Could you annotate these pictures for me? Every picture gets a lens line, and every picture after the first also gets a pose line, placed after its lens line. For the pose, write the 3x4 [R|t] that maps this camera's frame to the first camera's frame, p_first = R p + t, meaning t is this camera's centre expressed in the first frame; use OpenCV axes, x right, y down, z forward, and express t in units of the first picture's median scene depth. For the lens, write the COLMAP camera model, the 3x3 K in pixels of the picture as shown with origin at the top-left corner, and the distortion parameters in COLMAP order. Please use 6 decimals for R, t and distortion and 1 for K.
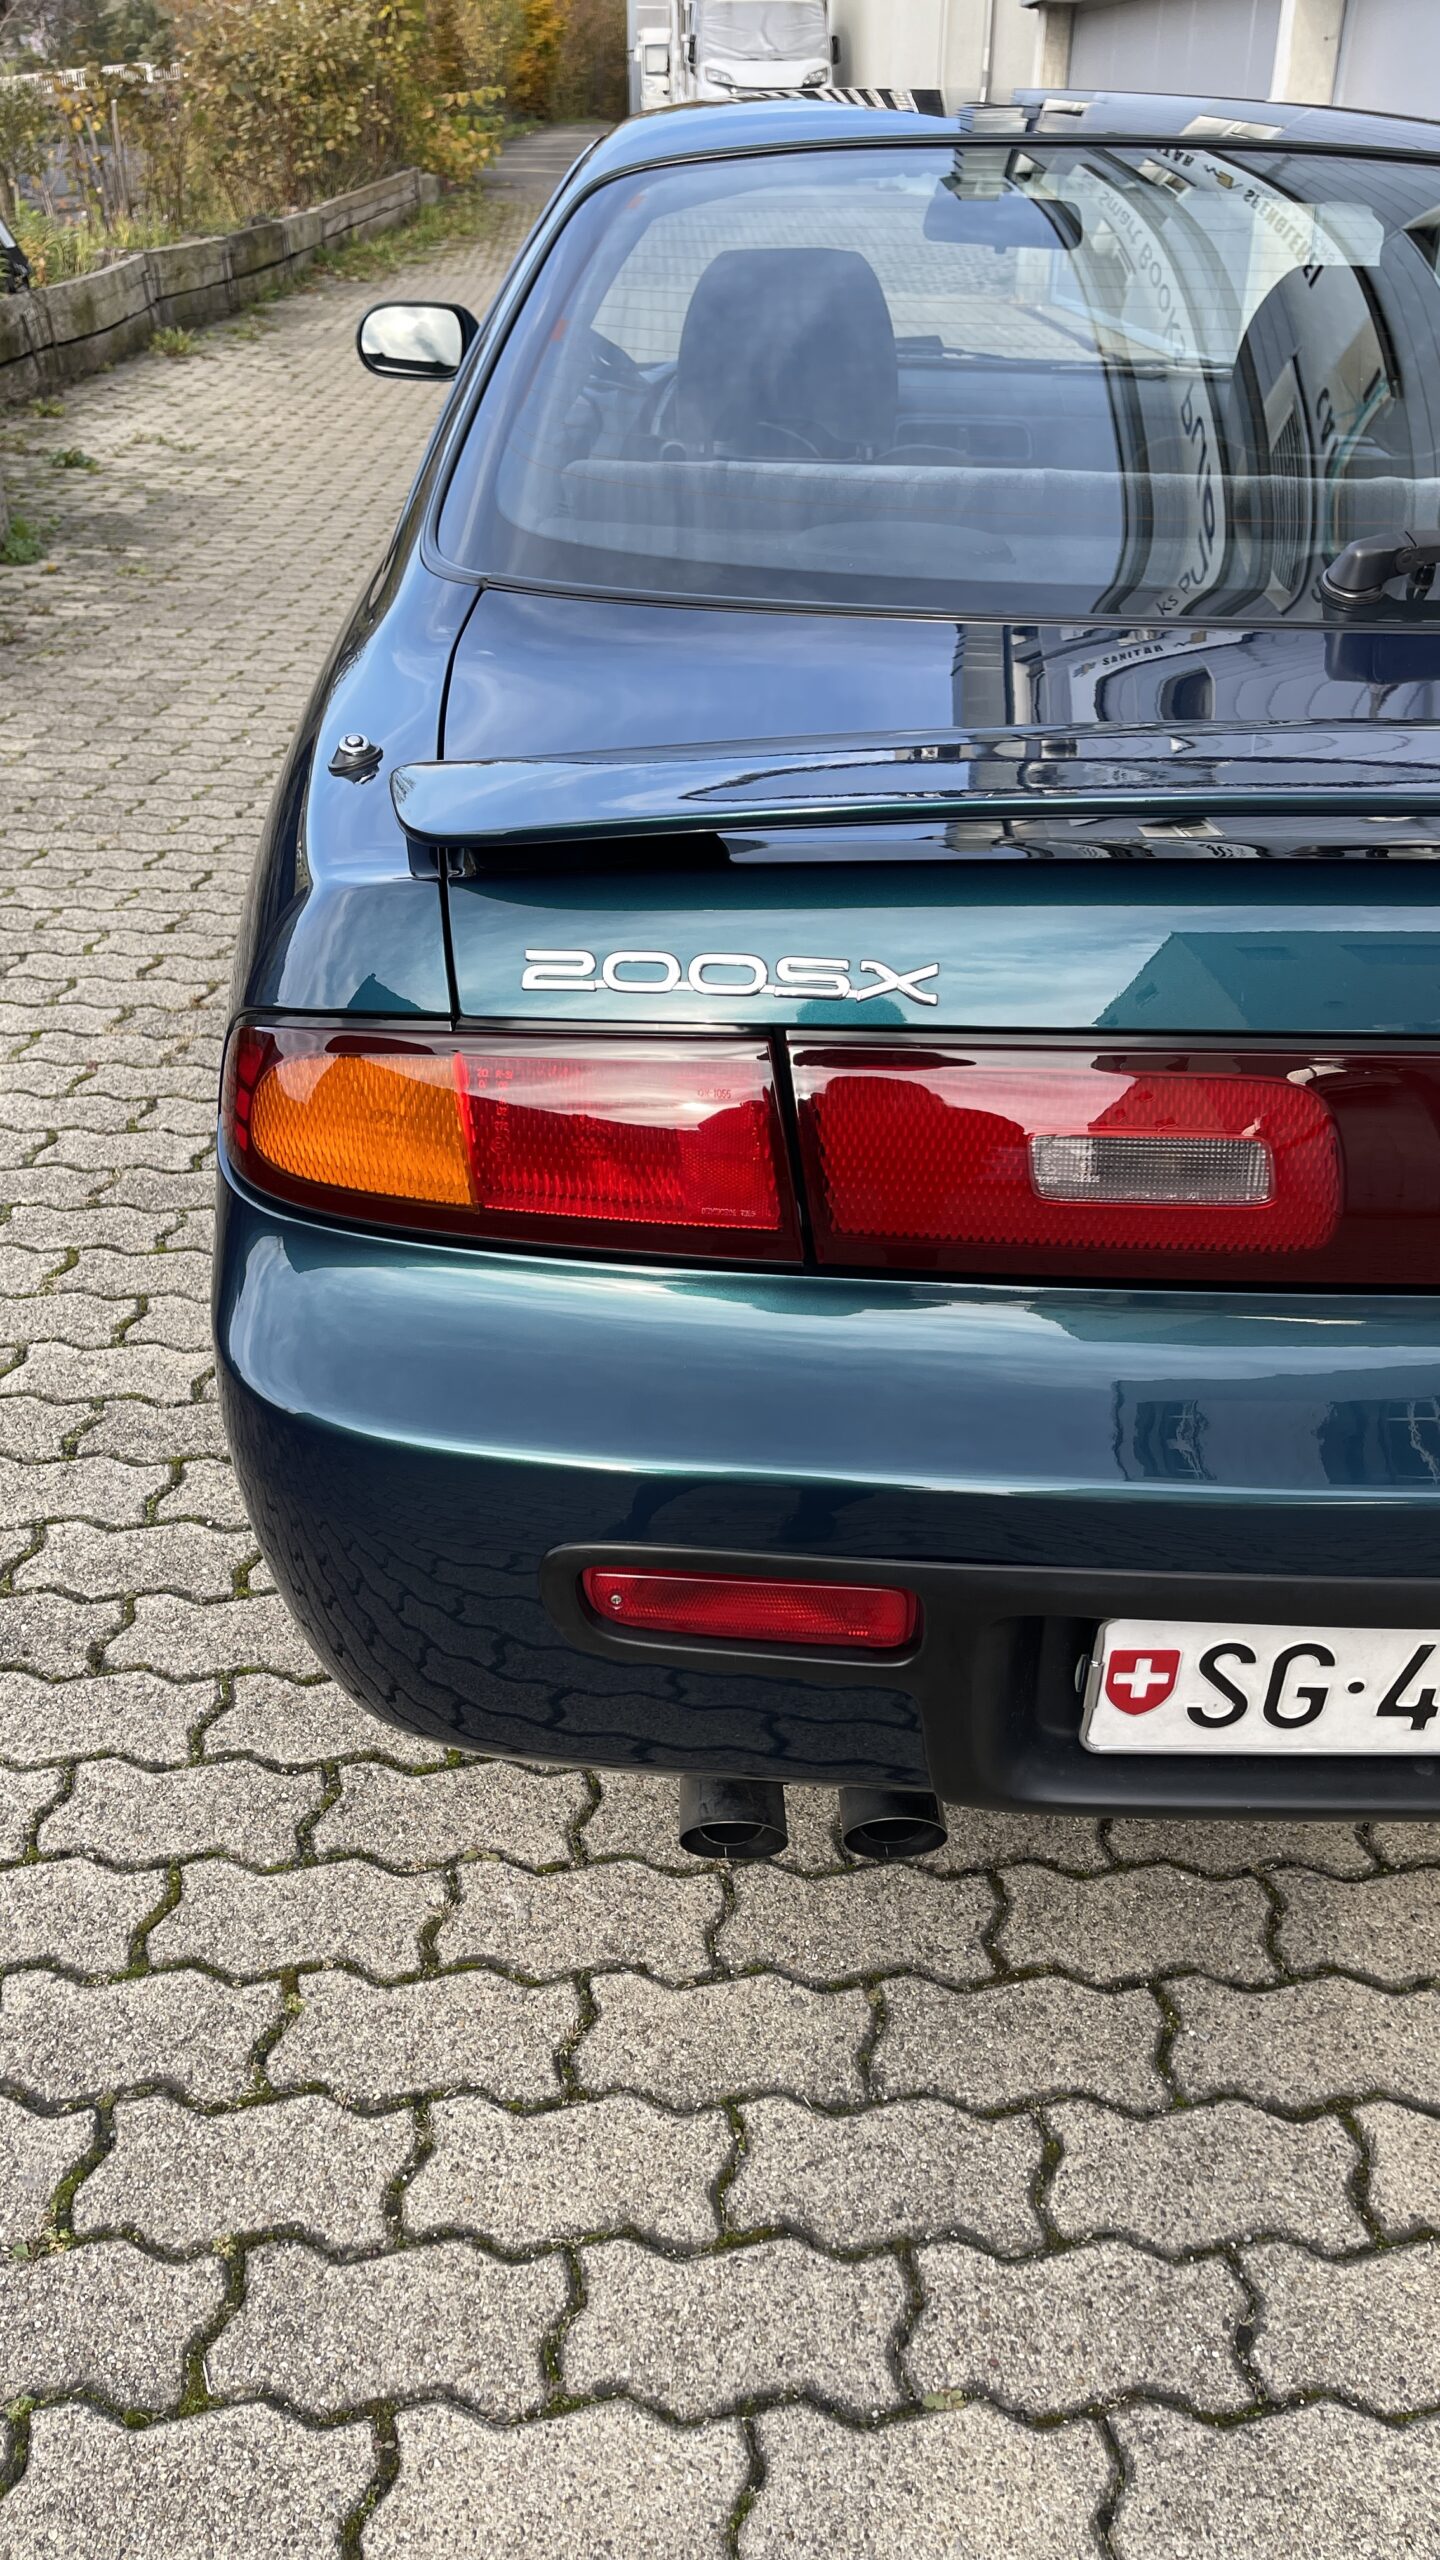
lens RADIAL K [[1965.3, 0, 722.0], [0, 1965.3, 1305.5], [0, 0, 1]] dist [0.064068, -0.093360]
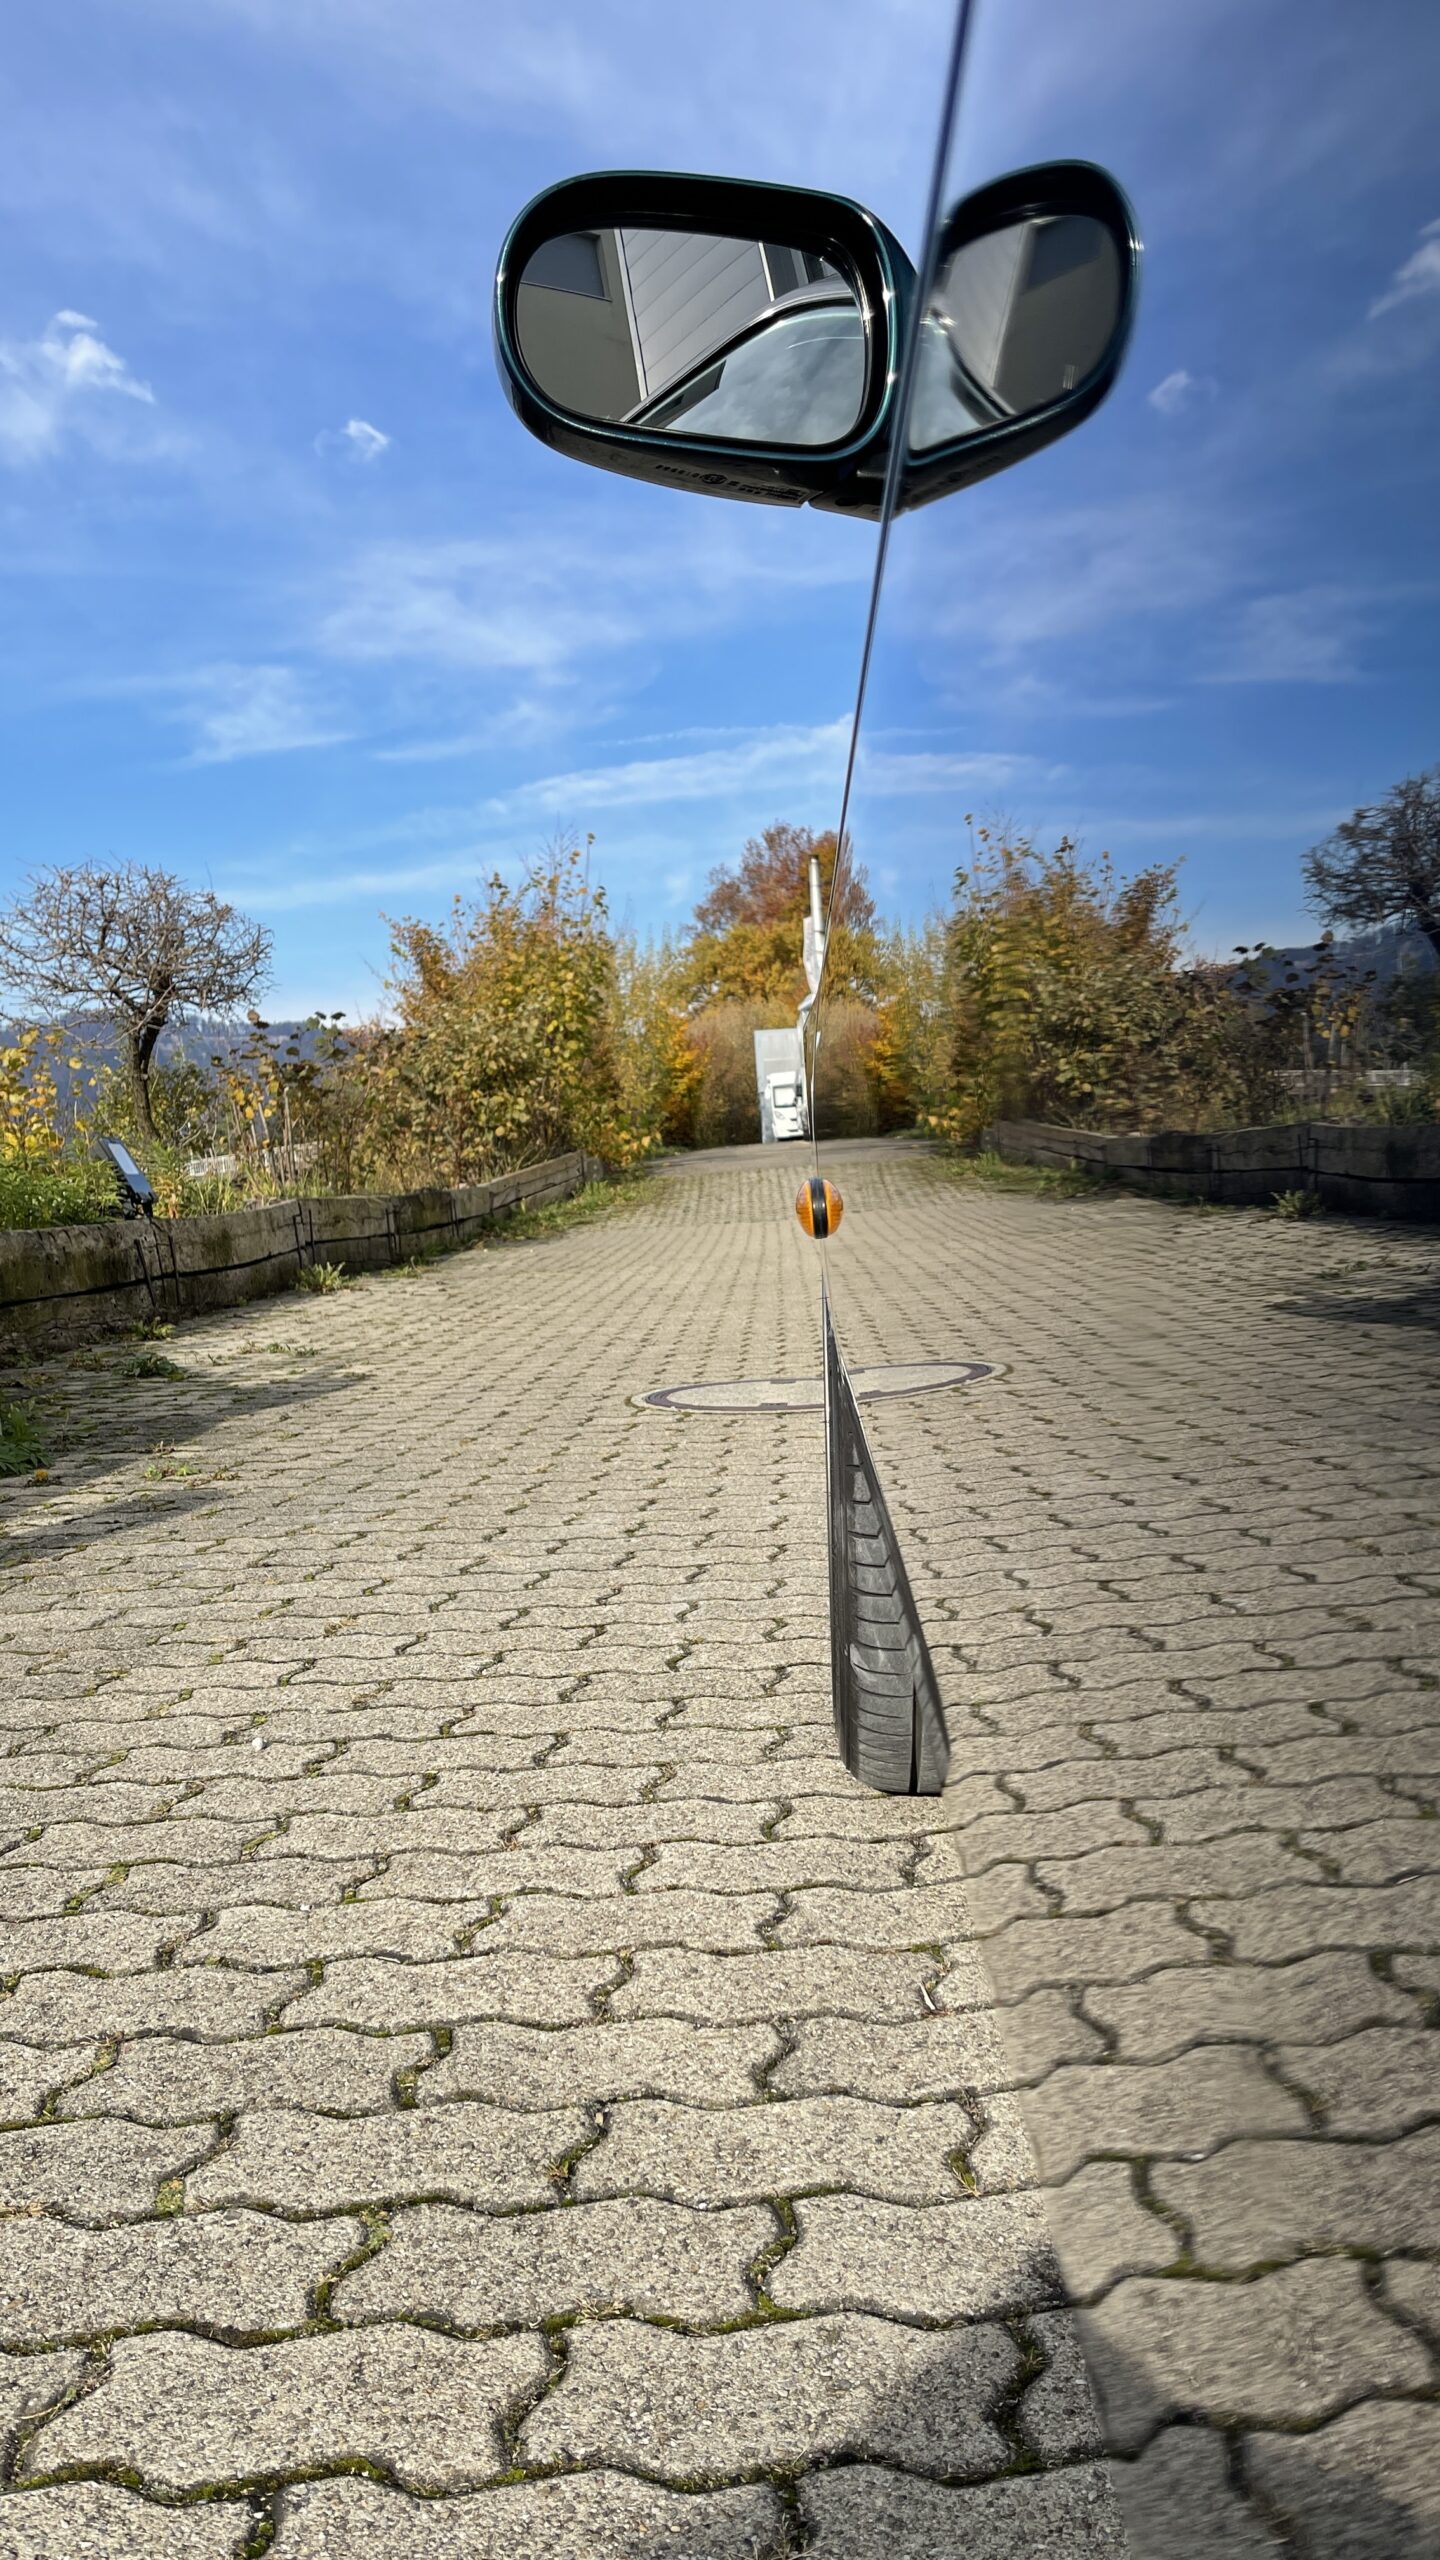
lens RADIAL K [[1965.3, 0, 738.4], [0, 1965.3, 1274.6], [0, 0, 1]] dist [0.064068, -0.093360]
pose [[0.995880, -0.073122, -0.053636, -0.116641], [0.040269, 0.886530, -0.460915, -0.196339], [0.081253, 0.456856, 0.885822, 0.661273]]
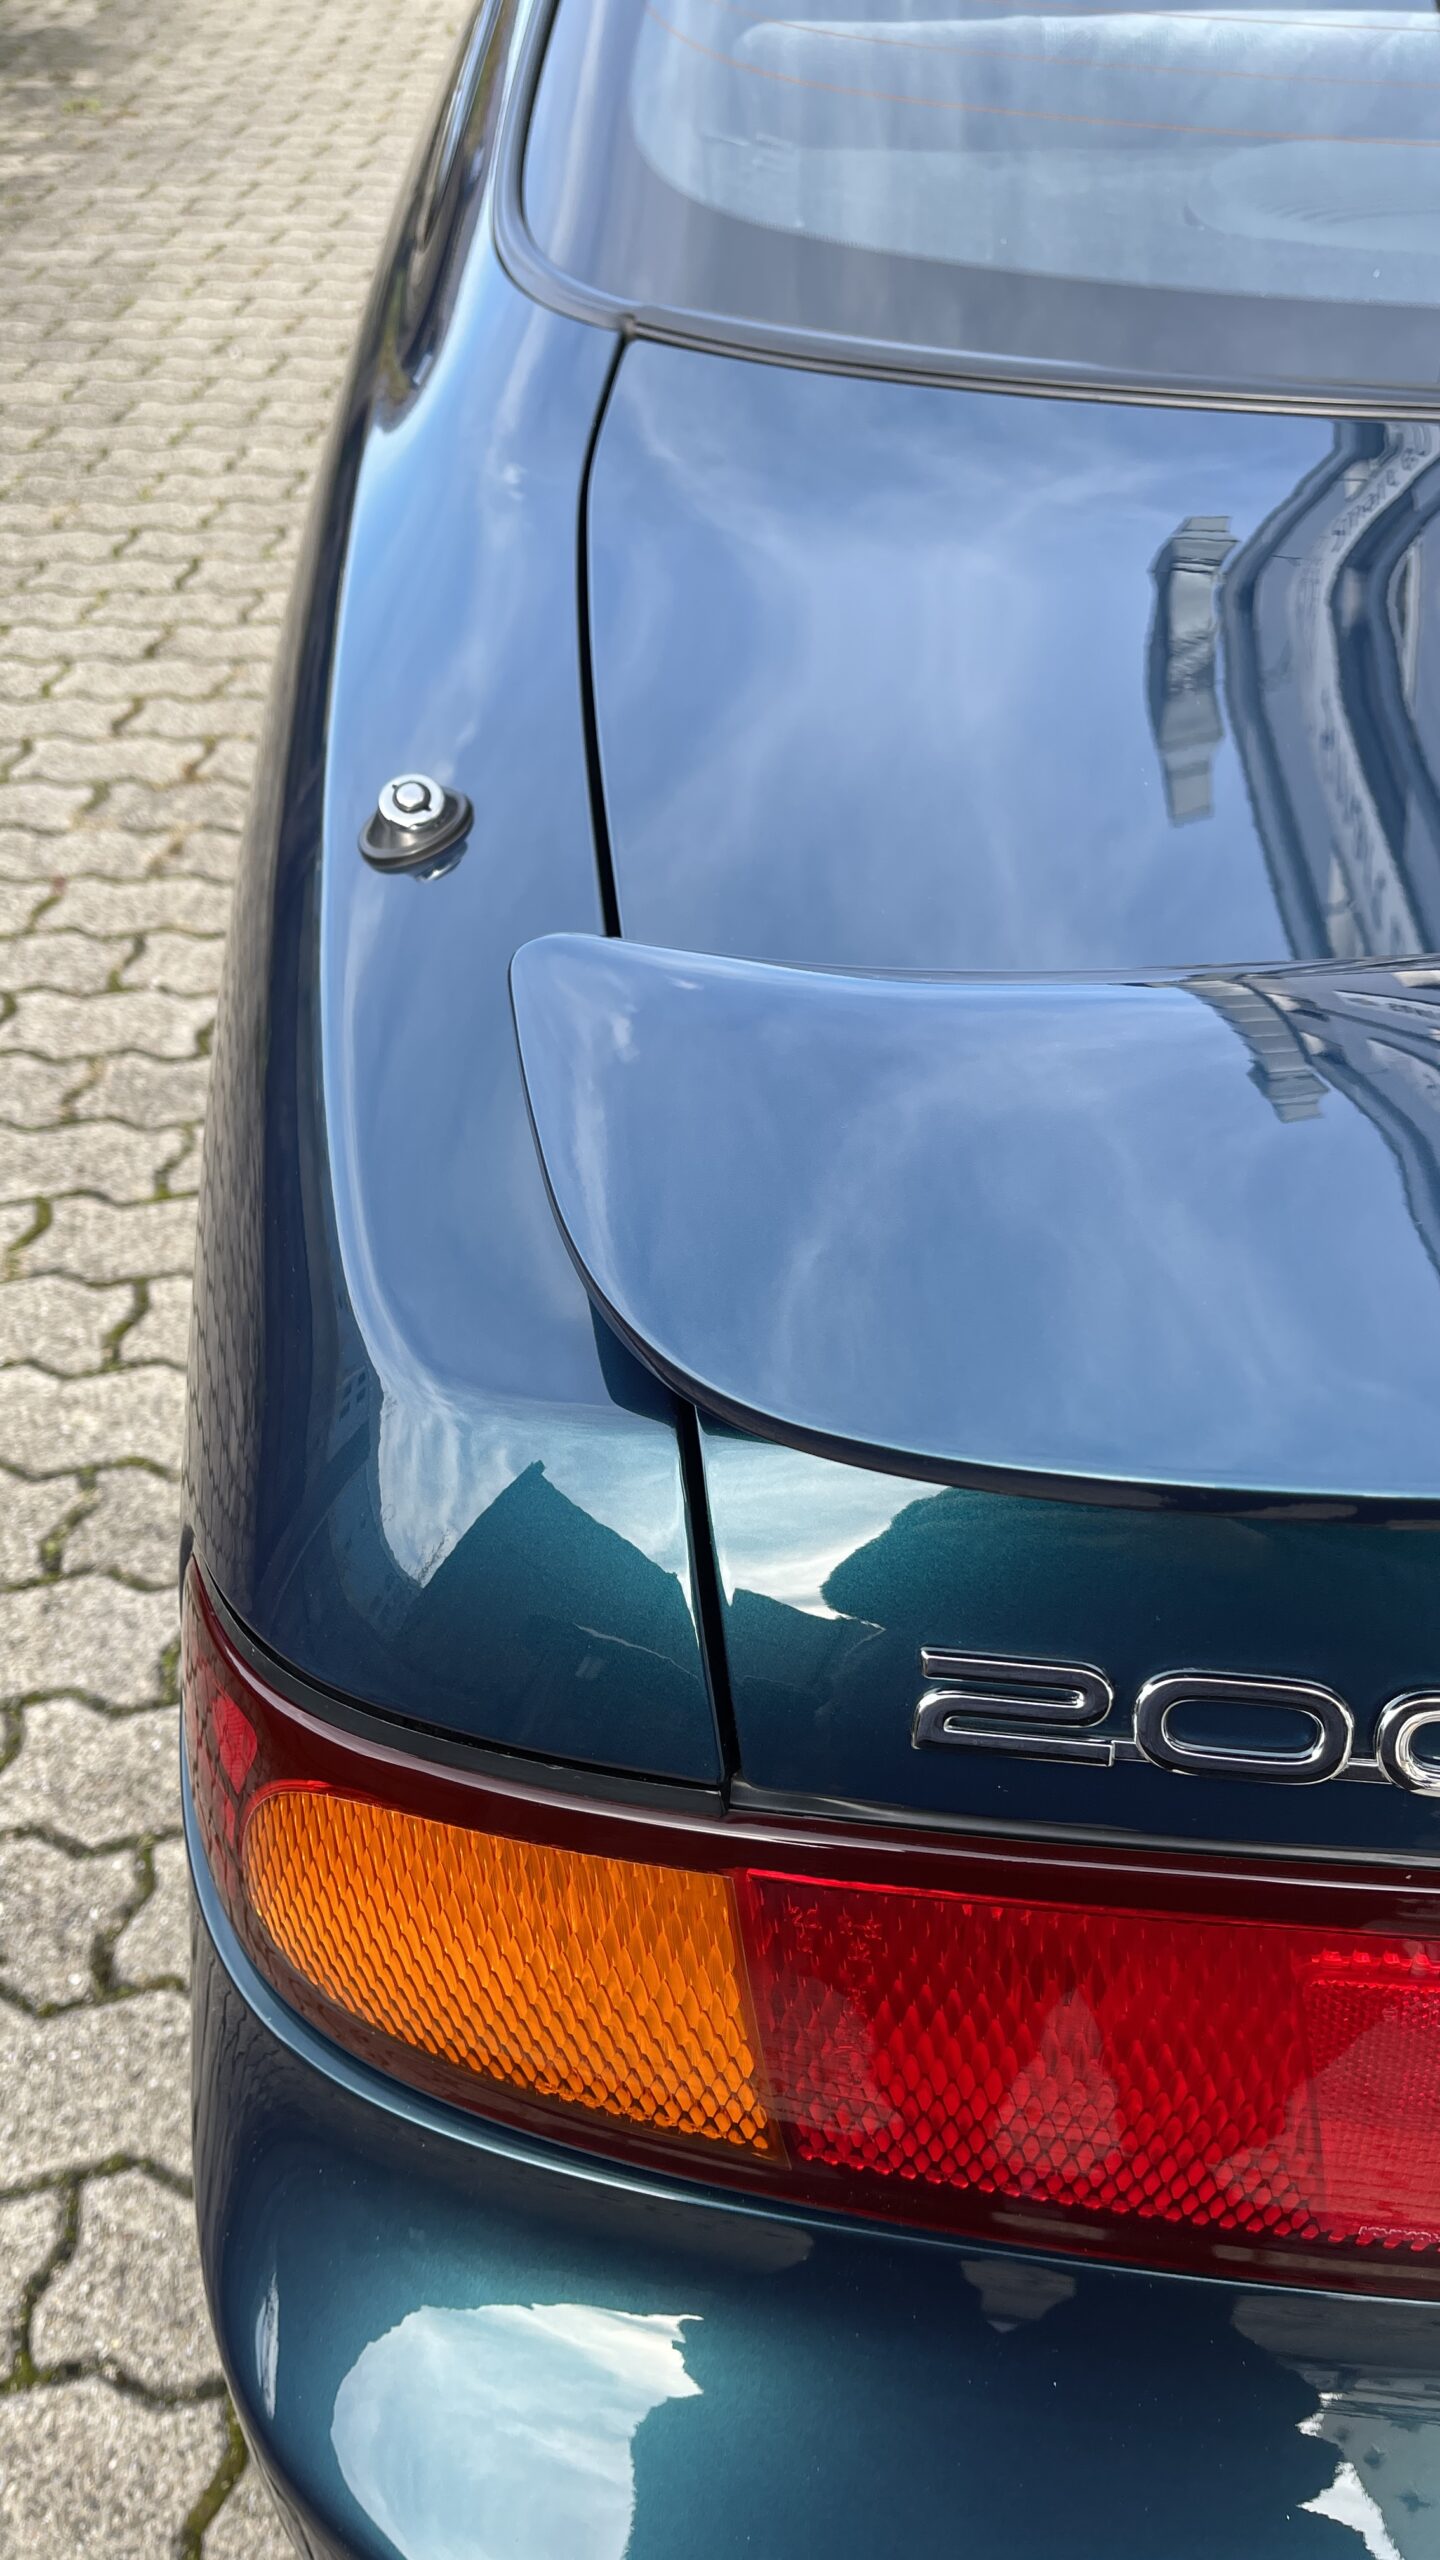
lens RADIAL K [[1965.3, 0, 732.3], [0, 1965.3, 1275.3], [0, 0, 1]] dist [0.064068, -0.093360]
pose [[0.999367, -0.024545, -0.025768, -0.035267], [0.029268, 0.978791, 0.202761, -0.093269], [0.020245, -0.203387, 0.978889, 0.182087]]
